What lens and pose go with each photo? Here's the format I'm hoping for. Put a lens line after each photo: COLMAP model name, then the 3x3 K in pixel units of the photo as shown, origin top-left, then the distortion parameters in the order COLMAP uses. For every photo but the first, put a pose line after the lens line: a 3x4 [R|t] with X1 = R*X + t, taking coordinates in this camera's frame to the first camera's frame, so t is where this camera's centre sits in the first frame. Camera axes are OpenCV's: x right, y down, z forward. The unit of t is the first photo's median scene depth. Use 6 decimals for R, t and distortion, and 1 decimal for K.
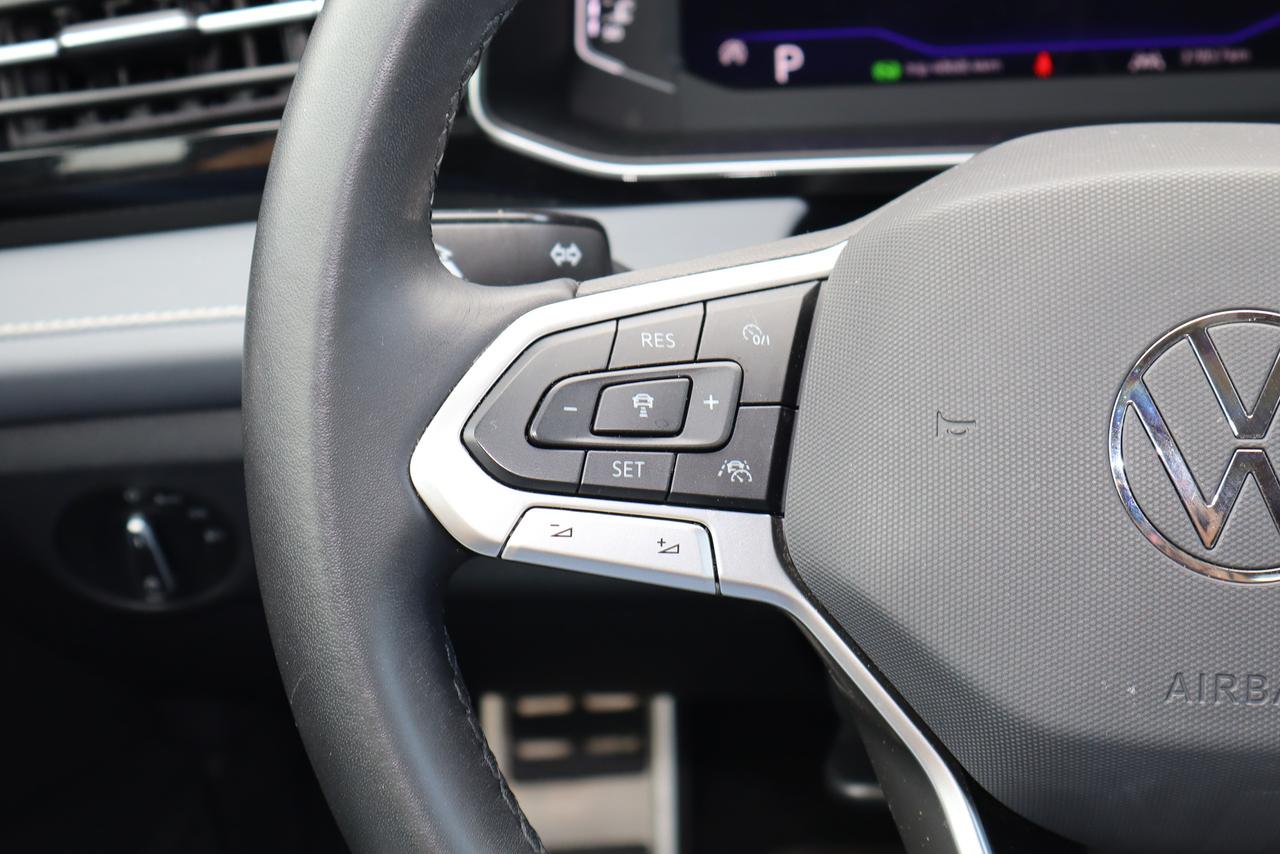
lens RADIAL K [[2176.4, 0, 640.0], [0, 2176.4, 427.0], [0, 0, 1]] dist [0.053596, -0.009038]
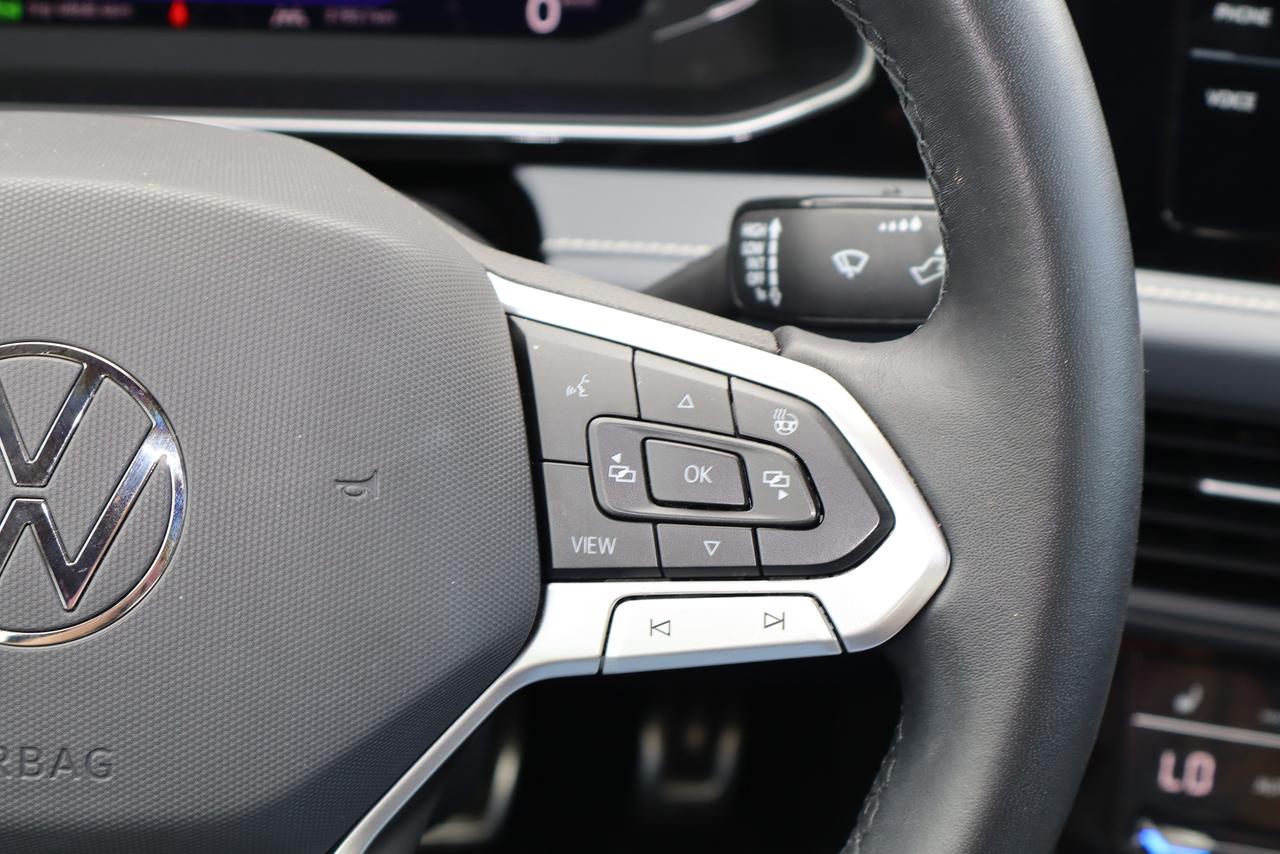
lens RADIAL K [[2176.4, 0, 640.0], [0, 2176.4, 427.0], [0, 0, 1]] dist [0.053596, -0.009038]
pose [[0.984932, 0.024411, 0.171211, 0.343043], [-0.033609, 0.998131, 0.051031, -0.068226], [-0.169645, -0.056016, 0.983912, 0.064699]]
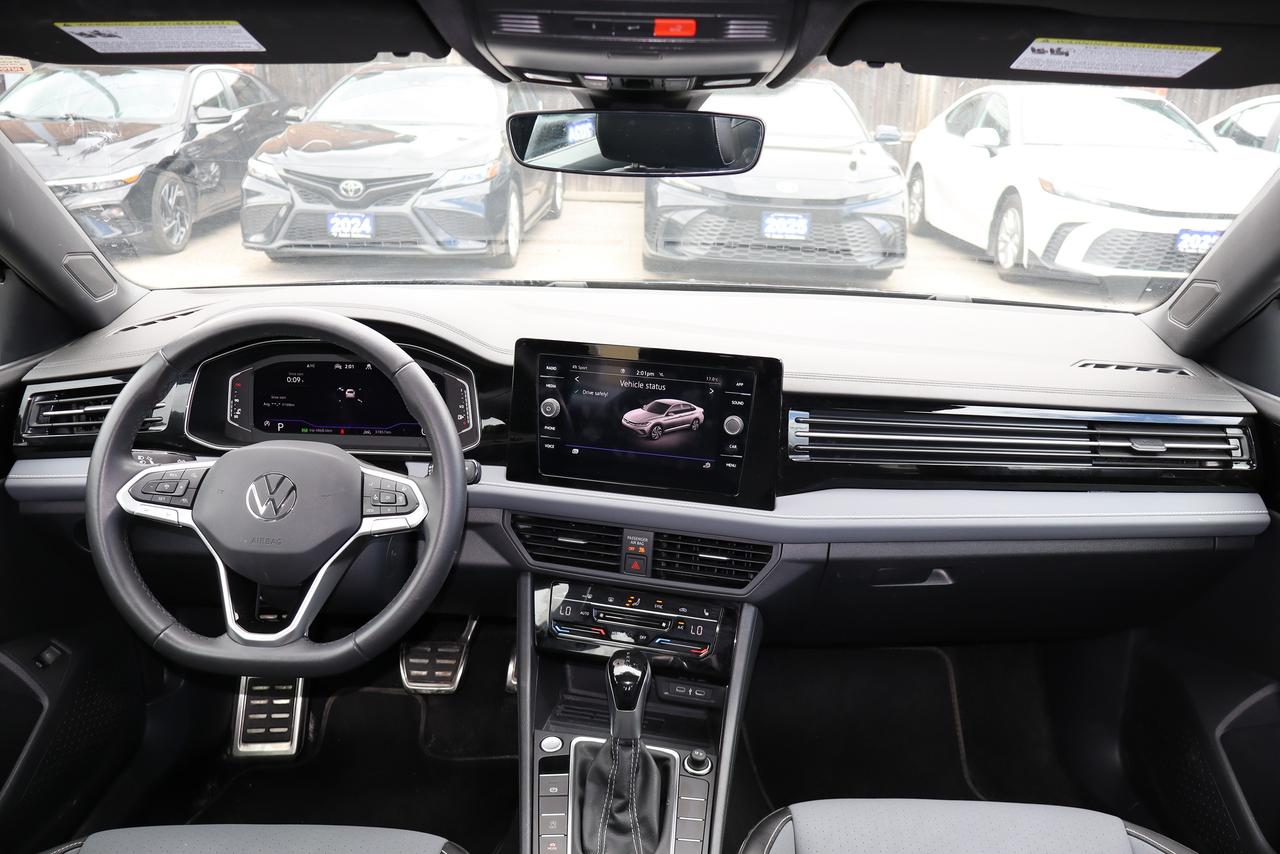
lens RADIAL K [[1104.4, 0, 640.0], [0, 1104.4, 427.0], [0, 0, 1]] dist [0.012949, -0.002211]
pose [[0.995286, 0.064089, 0.072785, 0.903660], [-0.049387, 0.980862, -0.188336, 0.289031], [-0.083463, 0.183853, 0.979404, -1.648751]]
